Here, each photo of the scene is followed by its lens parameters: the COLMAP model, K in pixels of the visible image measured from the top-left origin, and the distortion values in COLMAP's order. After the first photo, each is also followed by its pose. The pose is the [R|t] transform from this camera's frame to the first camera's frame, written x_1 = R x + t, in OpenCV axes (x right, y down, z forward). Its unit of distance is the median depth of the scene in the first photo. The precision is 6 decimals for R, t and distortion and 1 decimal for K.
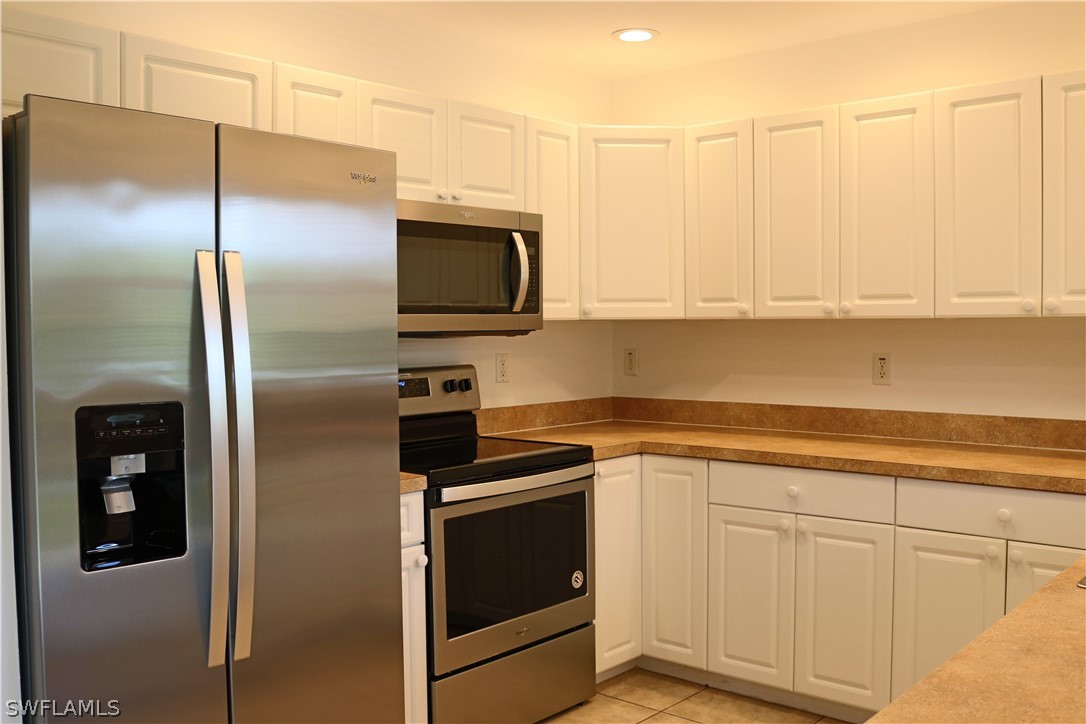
lens RADIAL K [[1000.7, 0, 543.0], [0, 1000.7, 362.0], [0, 0, 1]] dist [-0.176584, 0.170397]
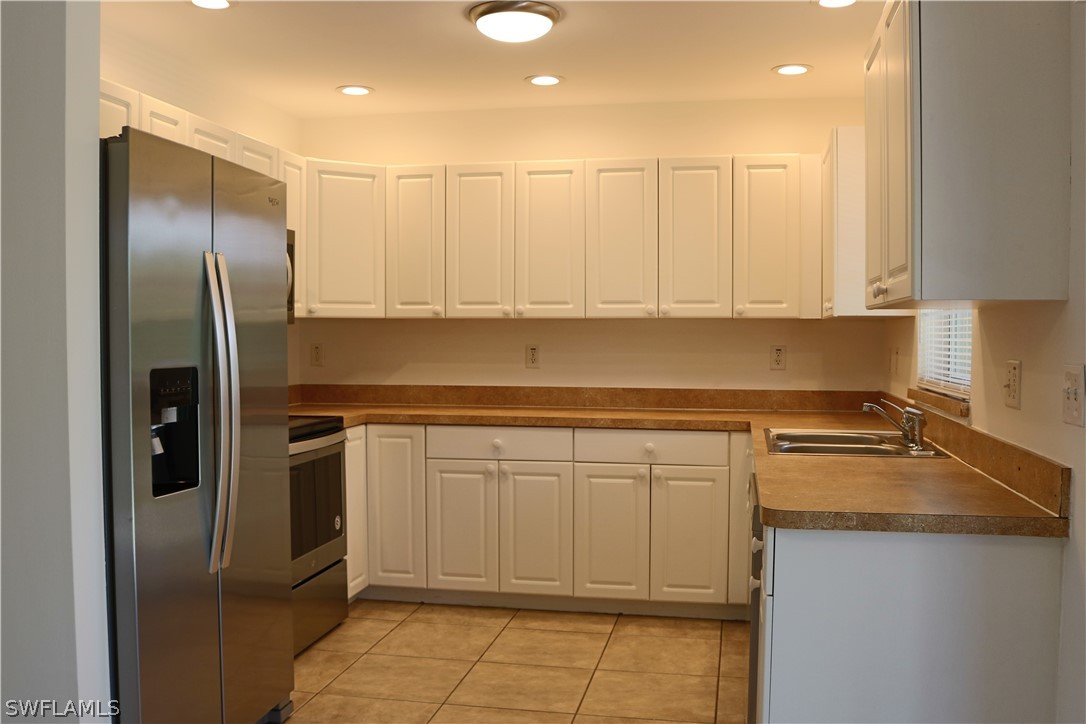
lens RADIAL K [[1000.7, 0, 543.0], [0, 1000.7, 362.0], [0, 0, 1]] dist [-0.176584, 0.170397]
pose [[0.859487, -0.005208, 0.511131, -0.375445], [0.011434, 0.999894, -0.009038, 0.029505], [-0.511029, 0.013612, 0.859455, -0.209794]]
